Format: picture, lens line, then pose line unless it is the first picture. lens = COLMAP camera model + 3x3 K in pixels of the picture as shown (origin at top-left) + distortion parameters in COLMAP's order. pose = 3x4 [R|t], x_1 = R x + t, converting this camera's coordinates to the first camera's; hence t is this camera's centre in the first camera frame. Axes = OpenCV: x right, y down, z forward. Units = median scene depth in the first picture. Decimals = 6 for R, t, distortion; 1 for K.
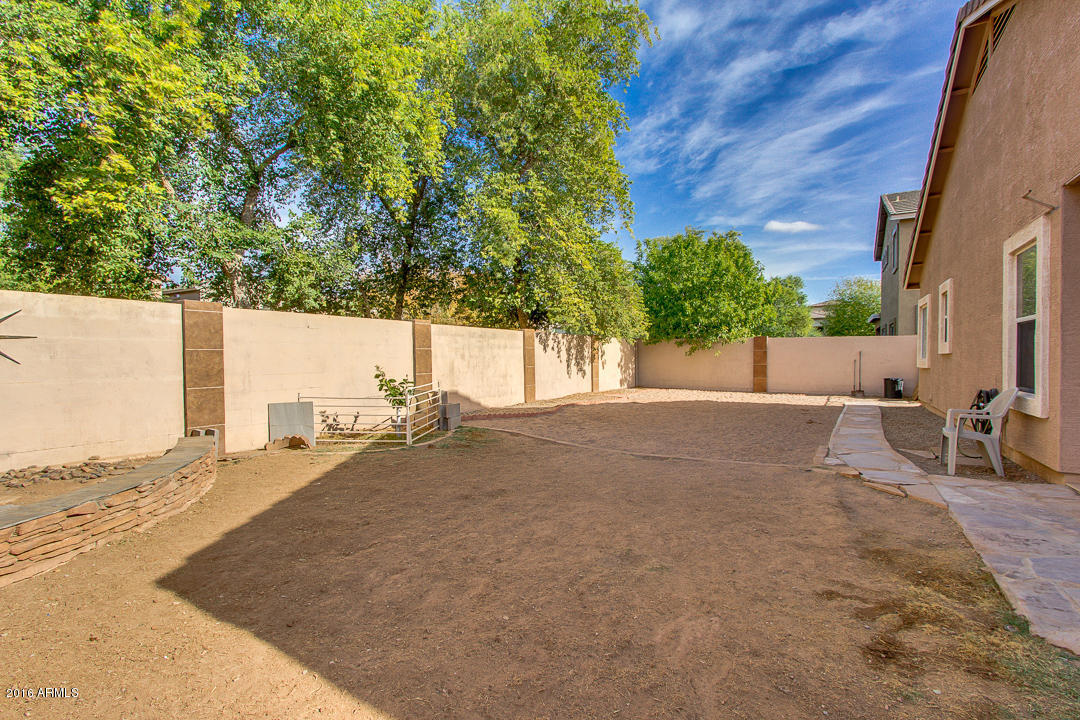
lens RADIAL K [[494.3, 0, 545.4], [0, 494.3, 360.8], [0, 0, 1]] dist [-0.002939, -0.001154]
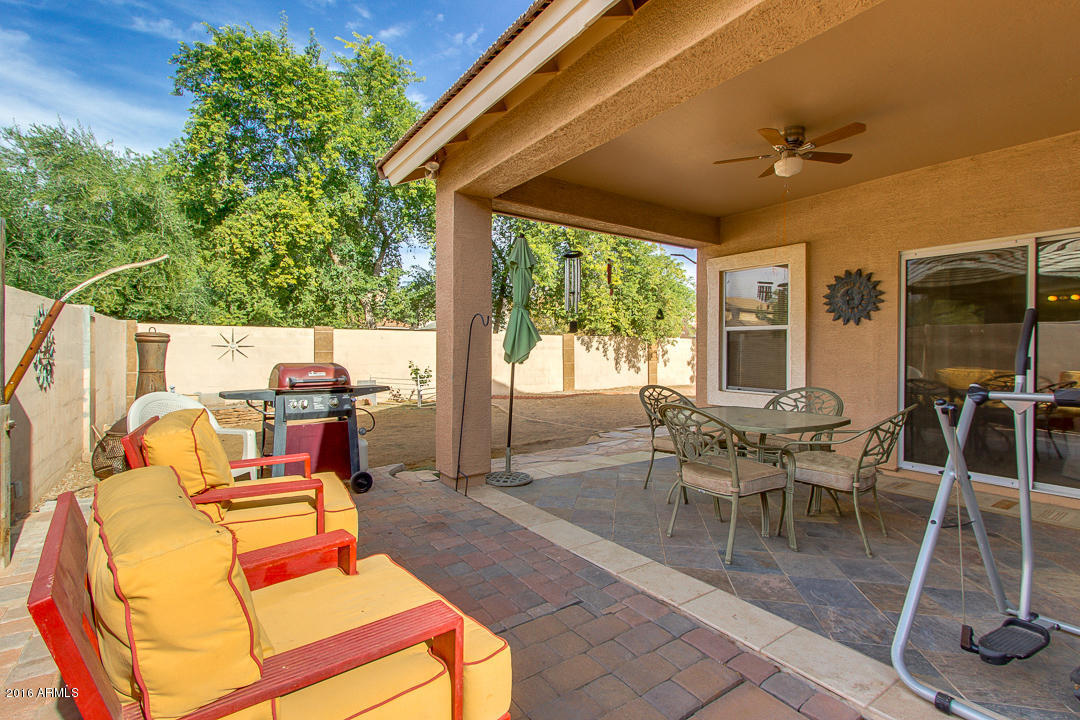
lens RADIAL K [[482.5, 0, 514.4], [0, 482.5, 353.0], [0, 0, 1]] dist [-0.000120, -0.000097]
pose [[0.896407, 0.001344, -0.443229, 0.423423], [-0.006640, 0.999924, -0.010396, -0.000518], [0.443181, 0.012262, 0.896348, -0.191082]]
